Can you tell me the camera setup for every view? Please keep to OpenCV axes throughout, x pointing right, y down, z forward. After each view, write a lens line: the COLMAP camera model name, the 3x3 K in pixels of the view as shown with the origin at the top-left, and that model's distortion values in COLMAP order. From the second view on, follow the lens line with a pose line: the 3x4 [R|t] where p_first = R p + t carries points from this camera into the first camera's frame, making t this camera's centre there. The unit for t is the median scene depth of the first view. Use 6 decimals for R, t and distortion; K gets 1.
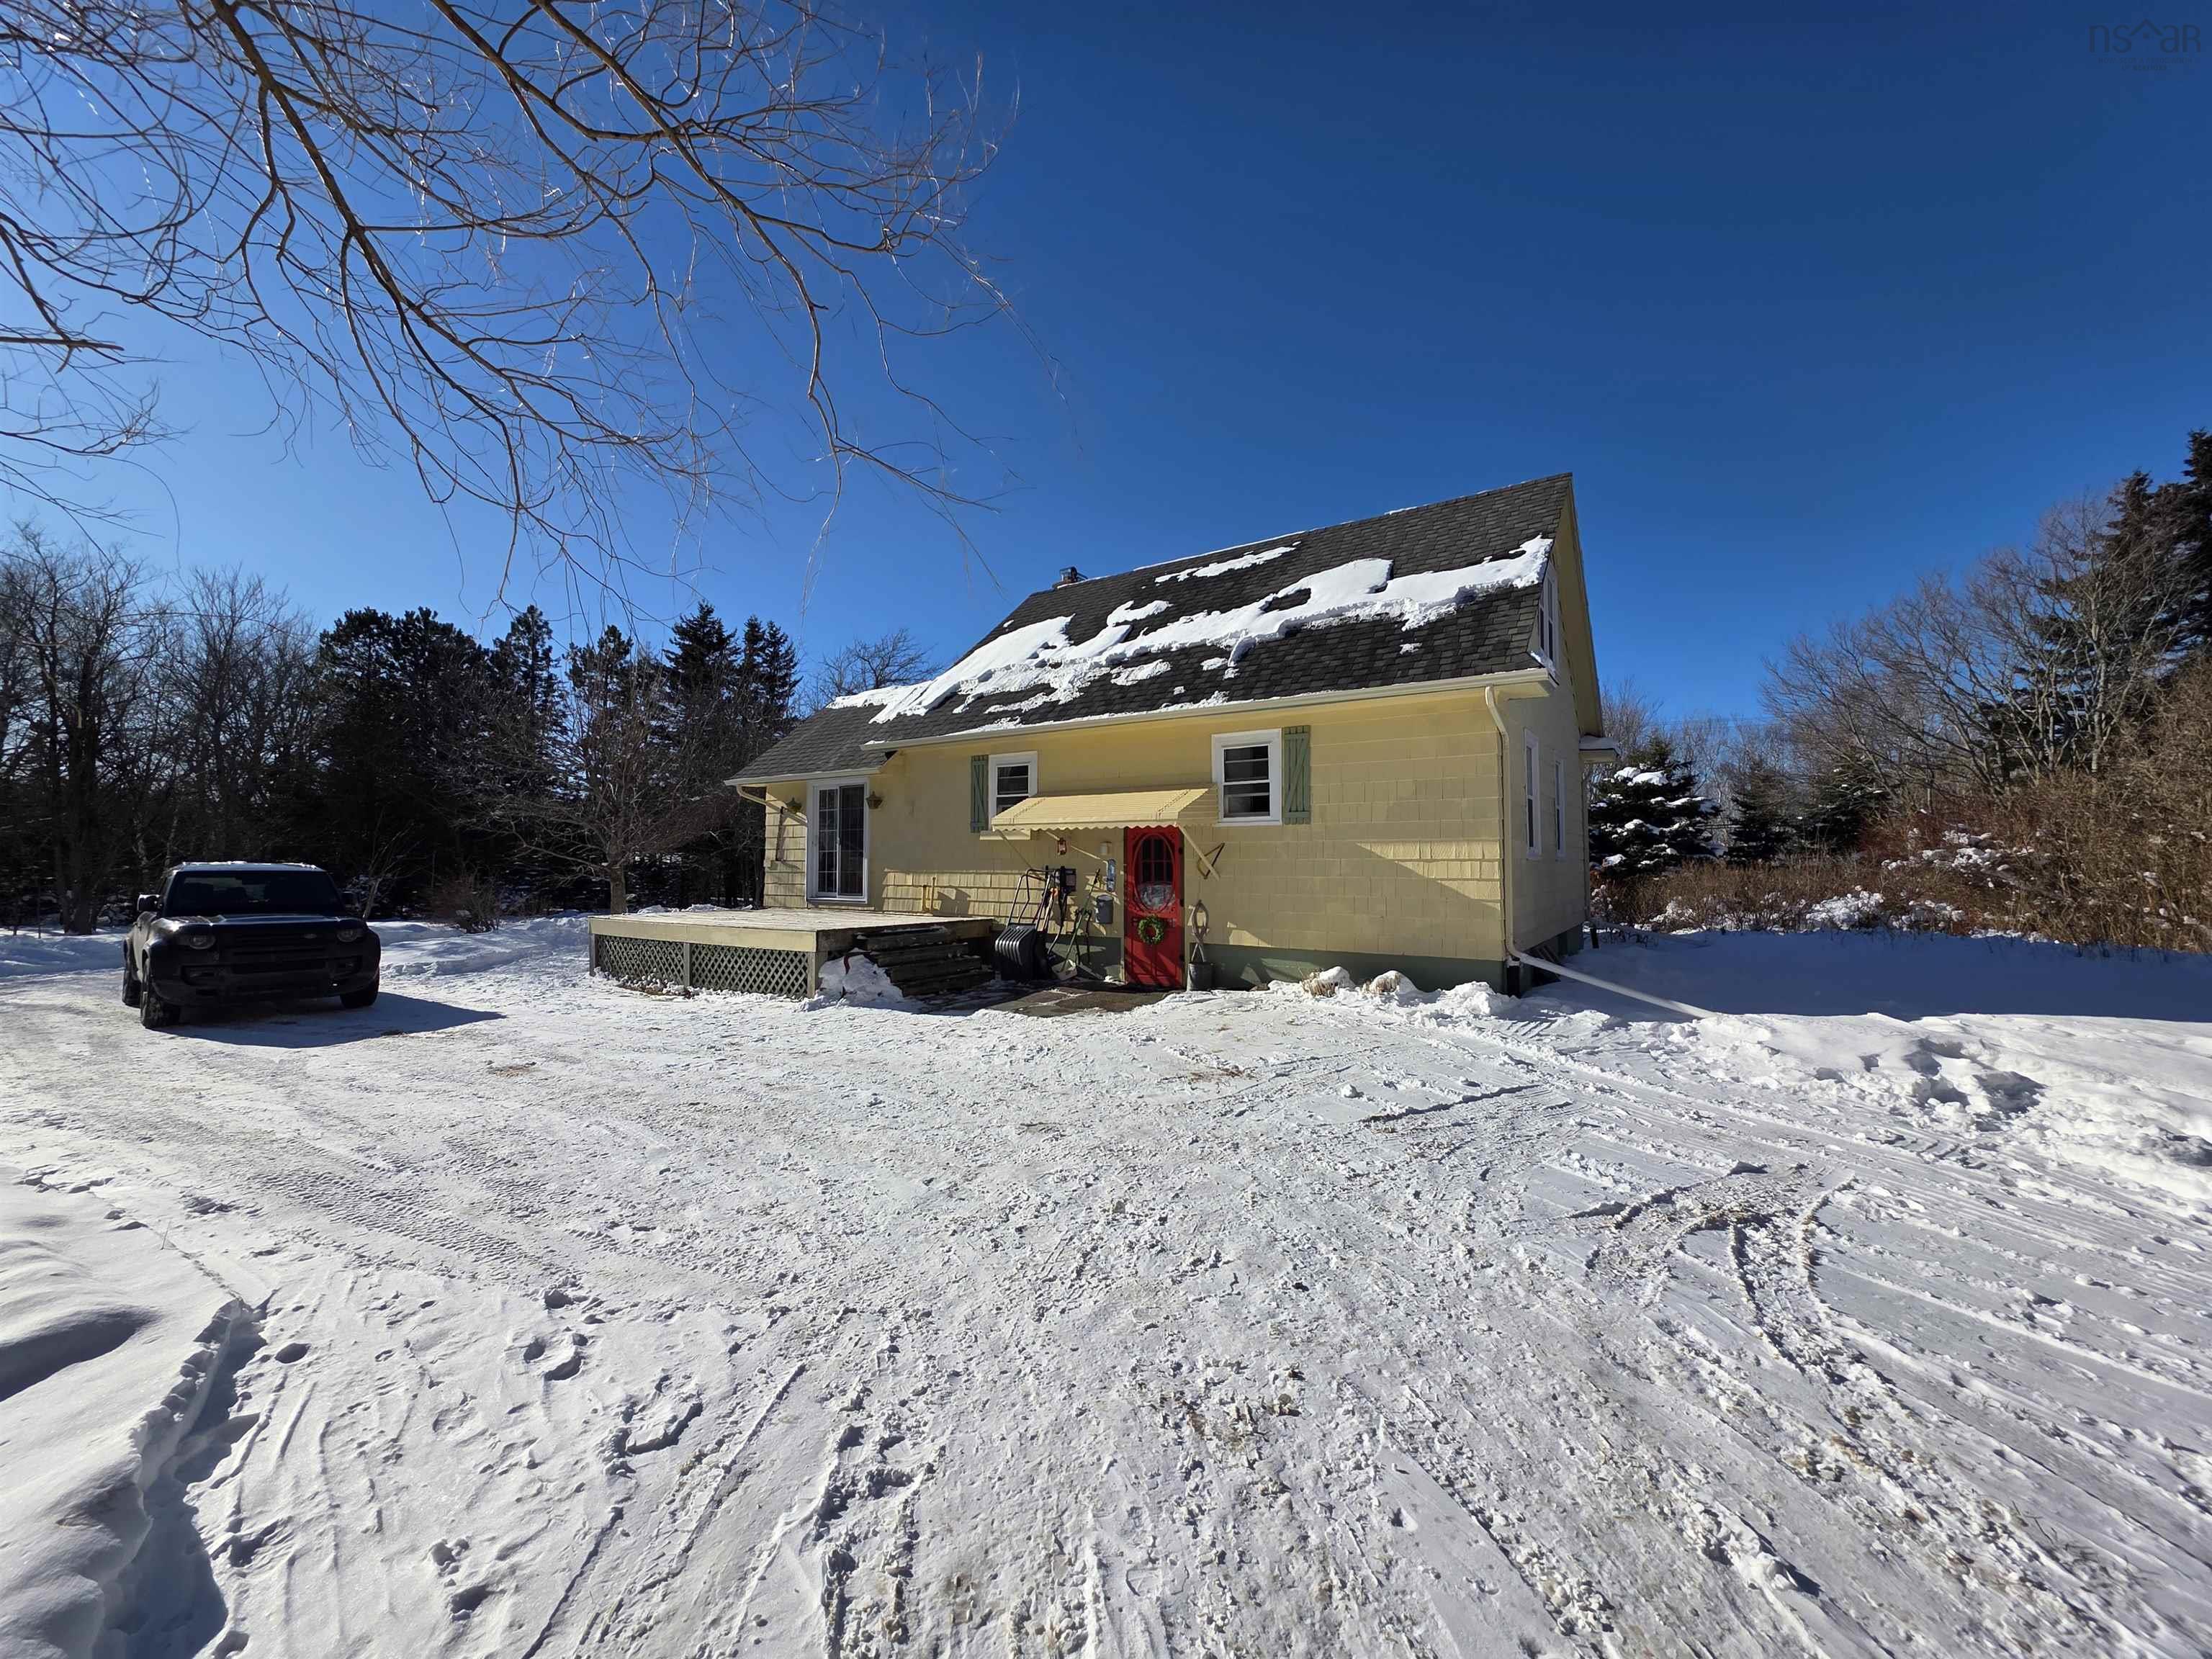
lens RADIAL K [[871.0, 0, 1106.0], [0, 871.0, 829.5], [0, 0, 1]] dist [0.000965, 0.001361]
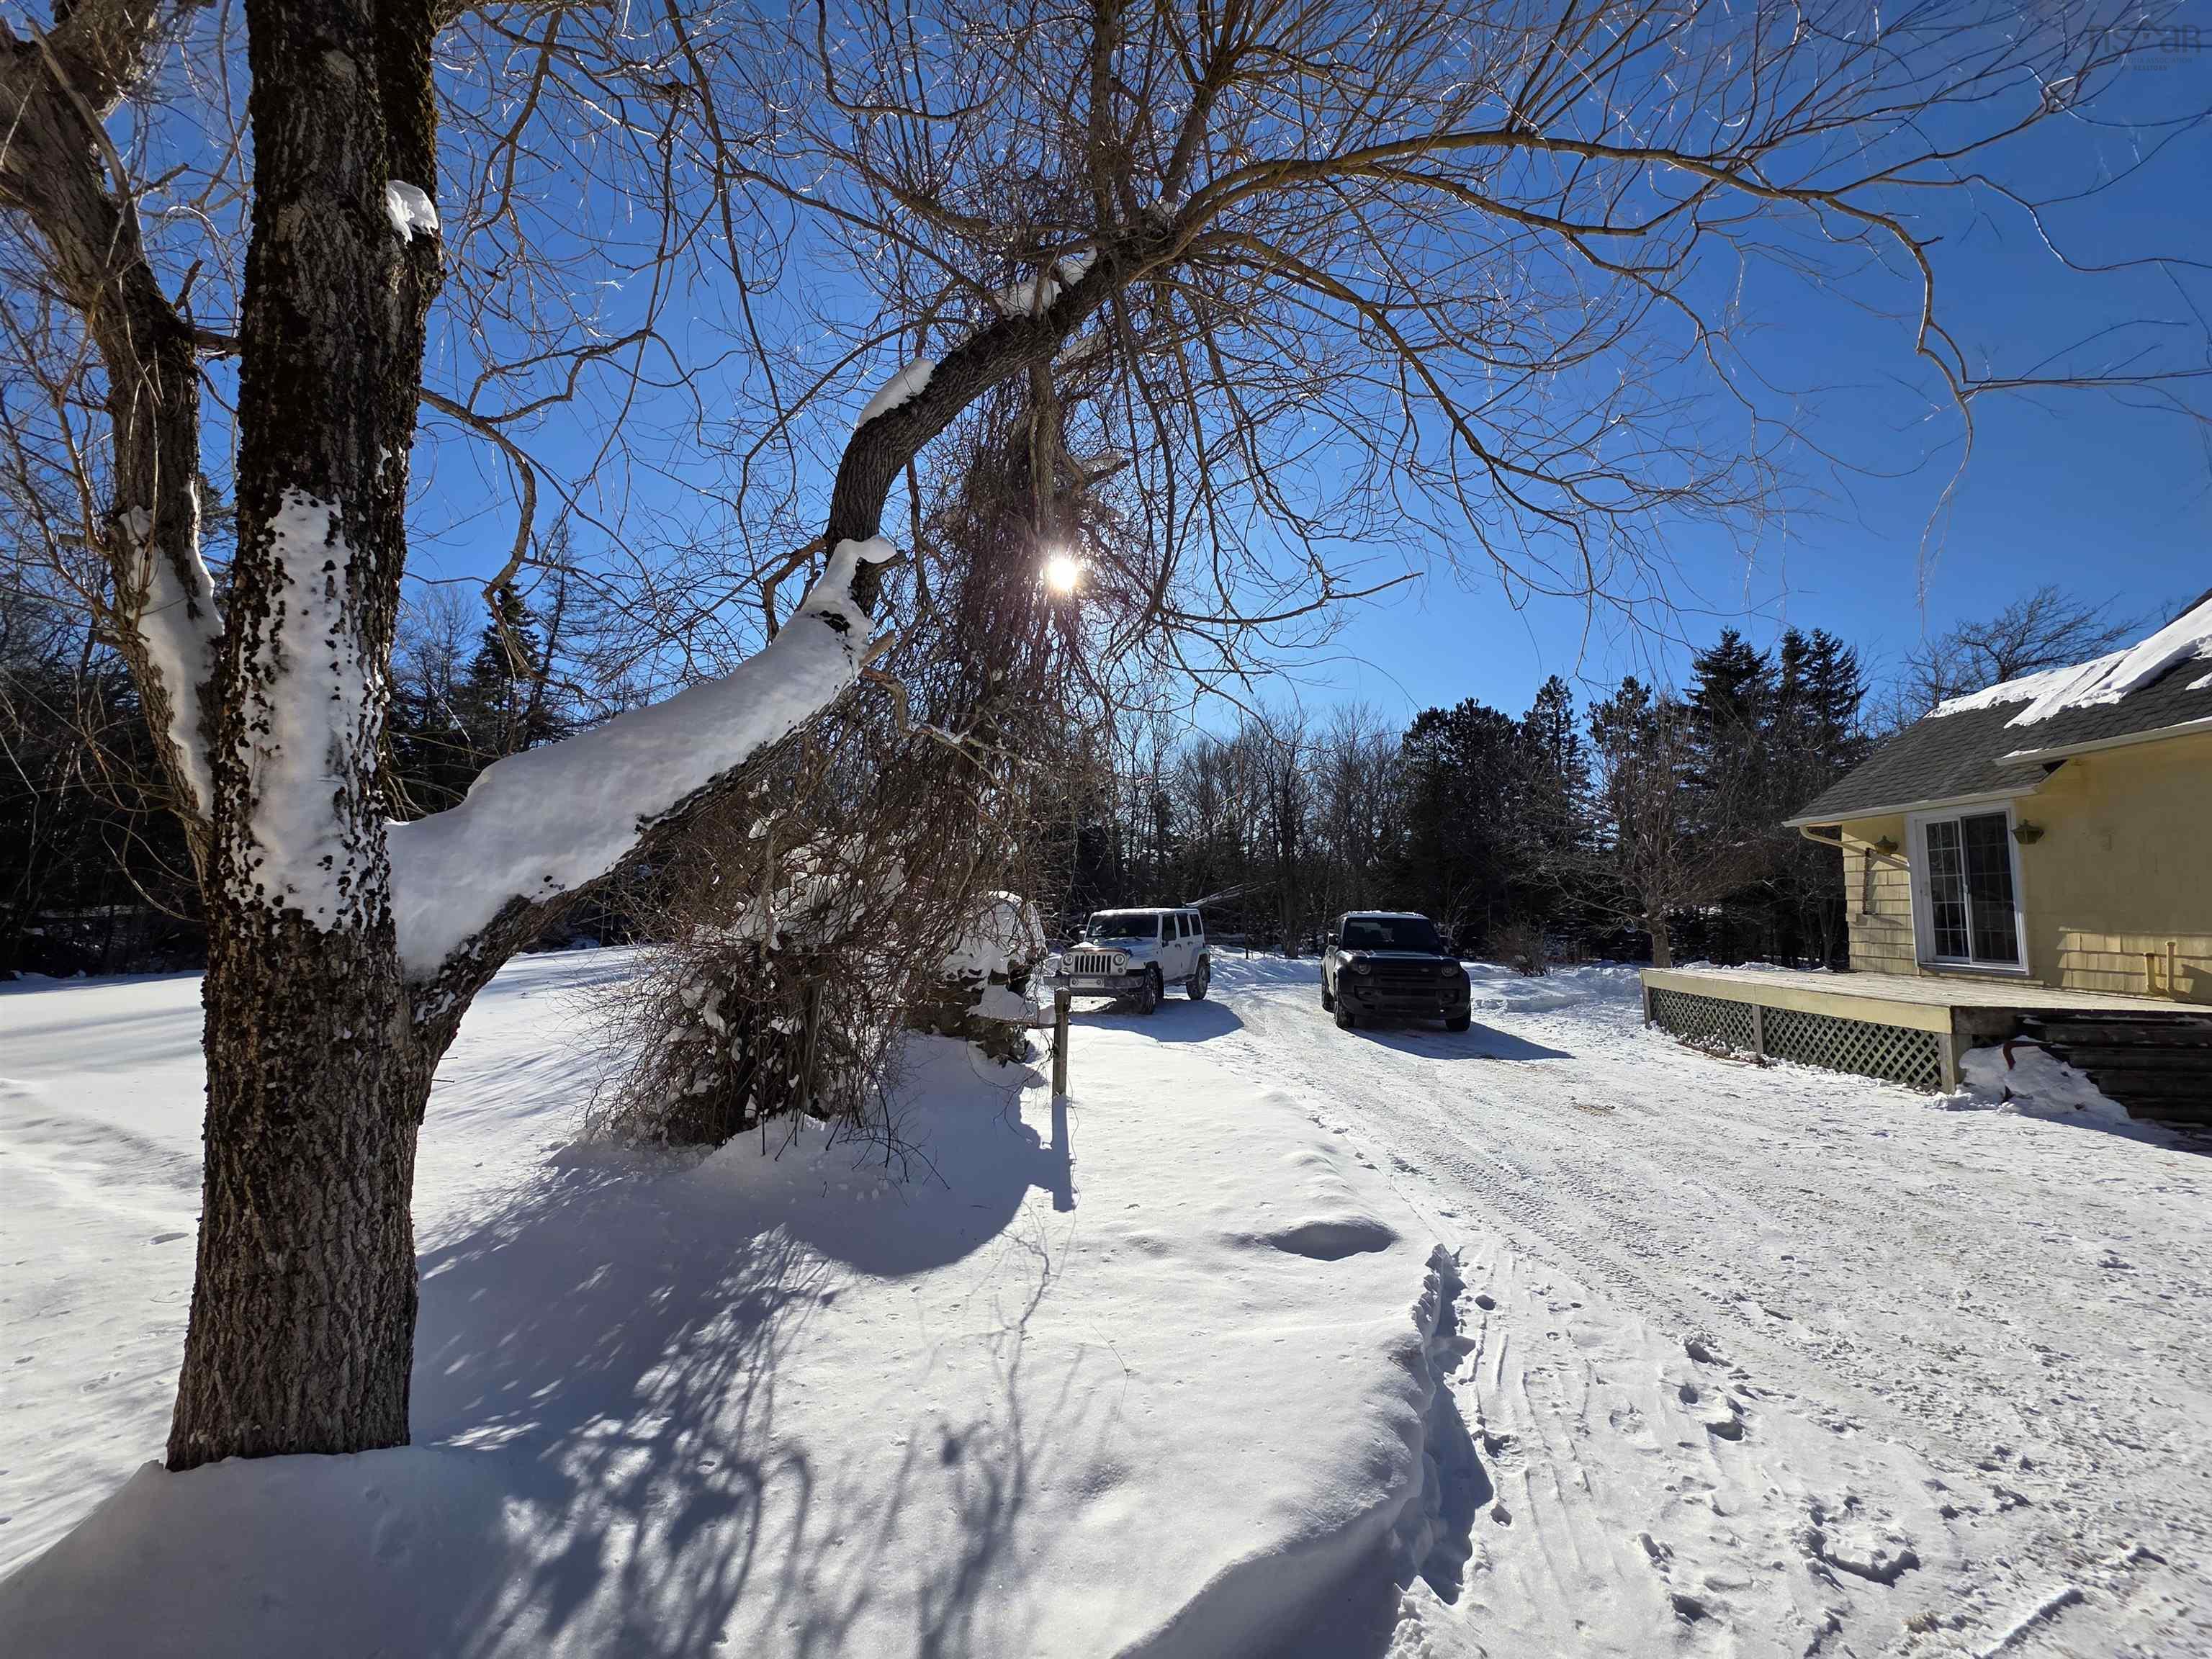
lens RADIAL K [[871.0, 0, 1106.0], [0, 871.0, 829.5], [0, 0, 1]] dist [0.000965, 0.001361]
pose [[0.492179, -0.075025, -0.867255, -0.028061], [0.024348, 0.997076, -0.072438, -0.003471], [0.870154, 0.014537, 0.492566, -0.057415]]
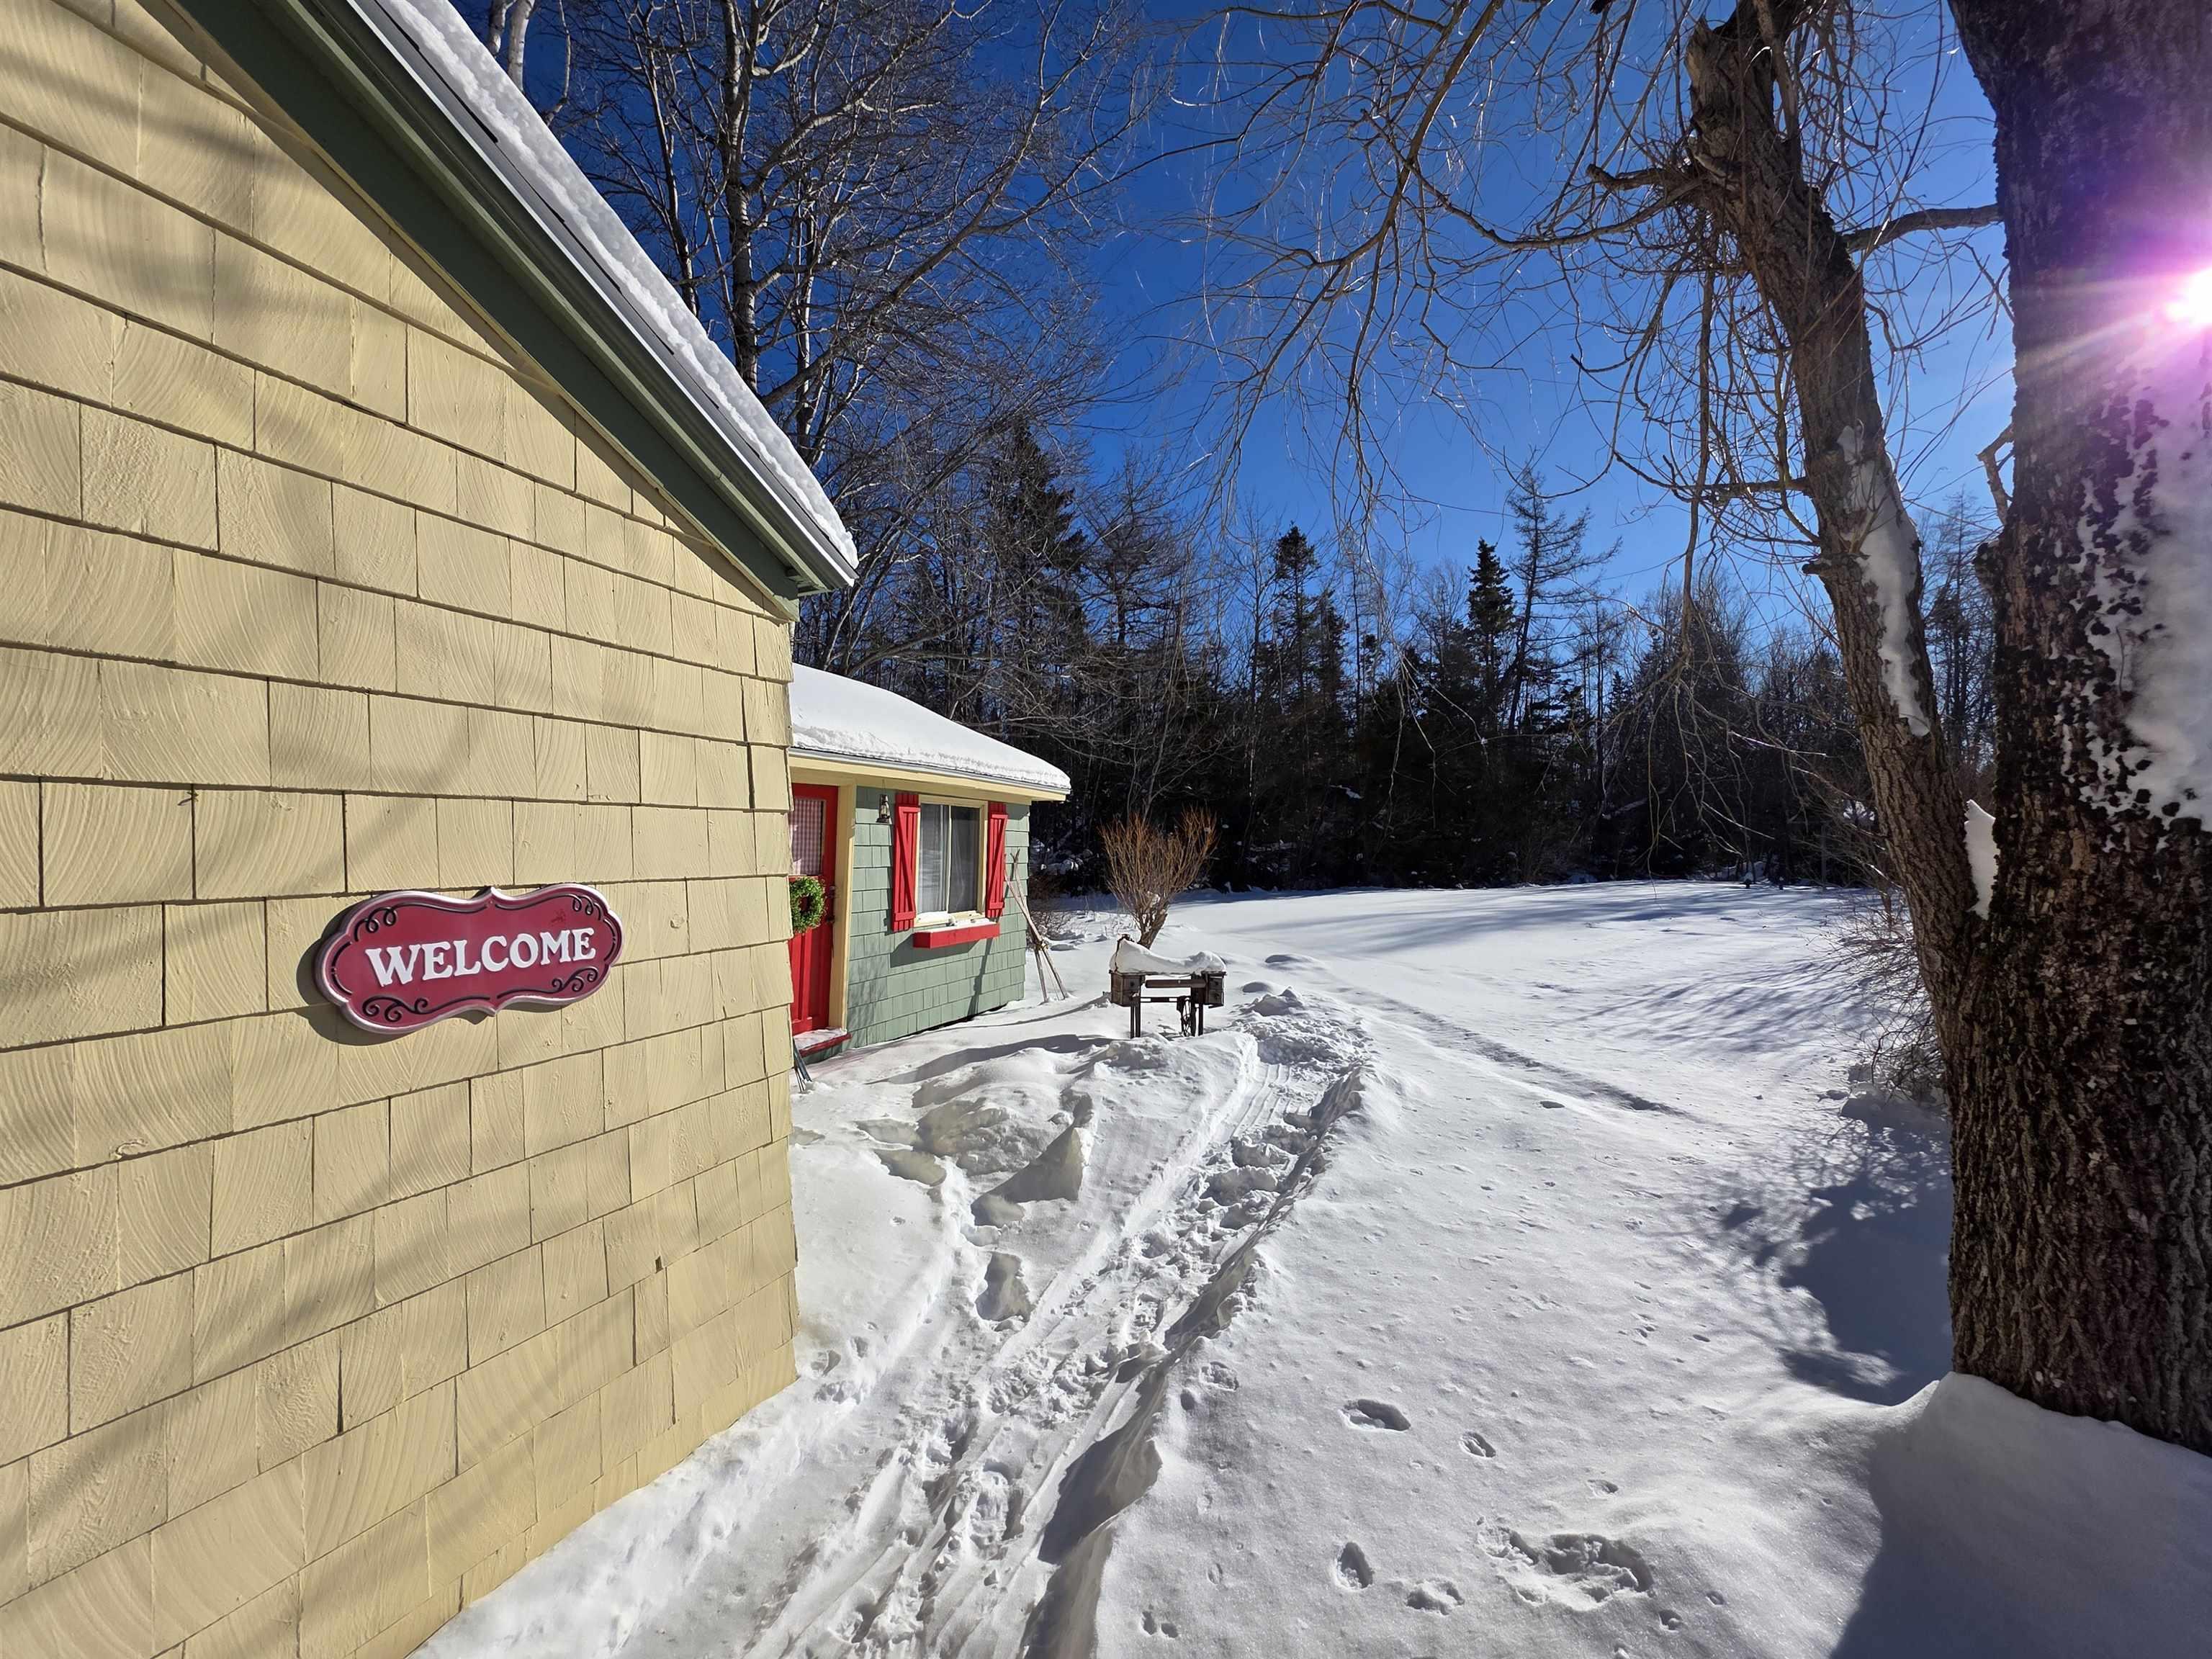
lens RADIAL K [[871.0, 0, 1106.0], [0, 871.0, 829.5], [0, 0, 1]] dist [0.000965, 0.001361]
pose [[-0.461603, -0.013531, -0.886984, -0.046658], [0.031183, 0.999018, -0.031468, -0.003415], [0.886539, -0.042184, -0.460728, -0.196566]]
